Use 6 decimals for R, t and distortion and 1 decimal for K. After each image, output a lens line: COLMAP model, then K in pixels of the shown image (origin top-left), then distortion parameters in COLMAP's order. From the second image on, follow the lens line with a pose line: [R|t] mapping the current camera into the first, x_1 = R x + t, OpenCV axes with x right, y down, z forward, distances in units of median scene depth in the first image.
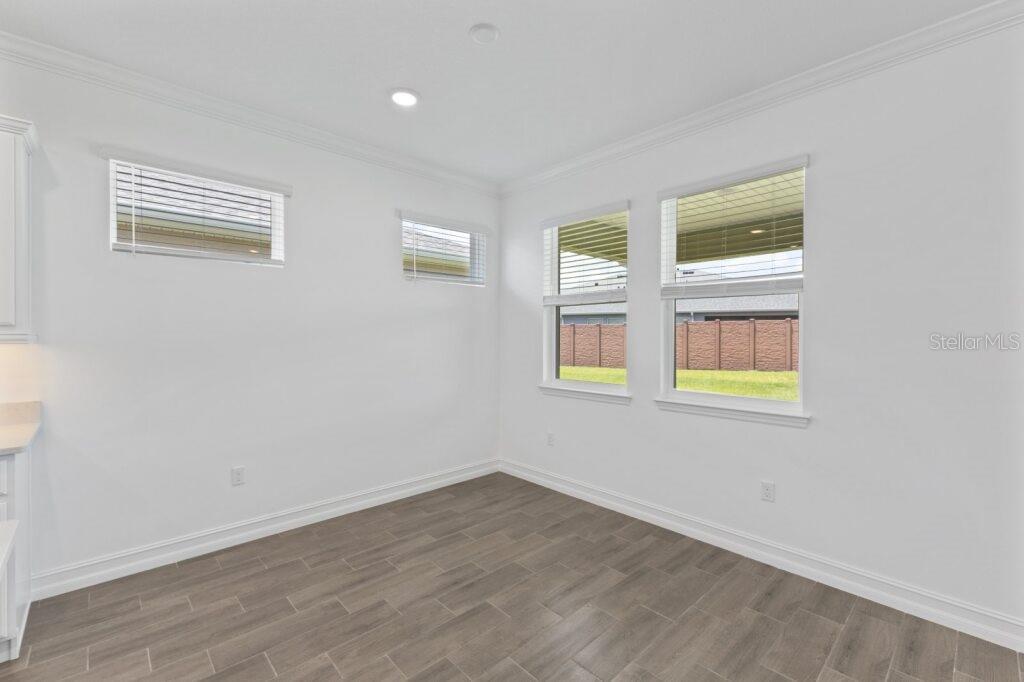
lens RADIAL K [[439.0, 0, 526.3], [0, 439.0, 334.1], [0, 0, 1]] dist [0.003662, -0.000864]
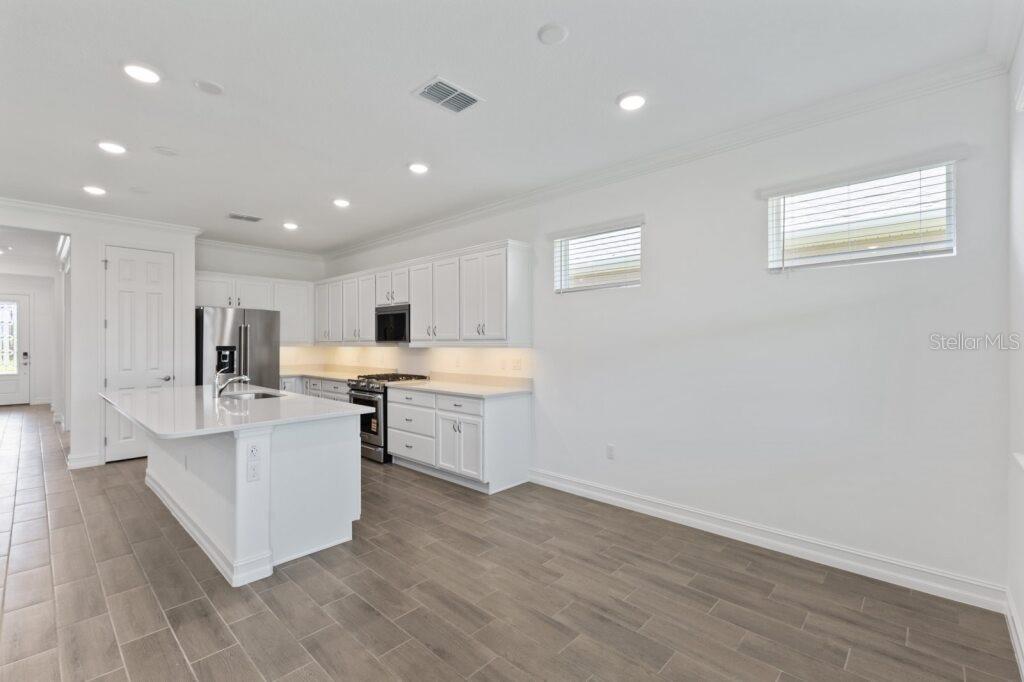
lens RADIAL K [[452.3, 0, 513.3], [0, 452.3, 343.0], [0, 0, 1]] dist [0.005825, 0.000839]
pose [[0.051854, -0.001701, -0.998653, 0.700588], [0.000739, 0.999998, -0.001665, 0.001530], [0.998654, -0.000652, 0.051855, 0.668937]]
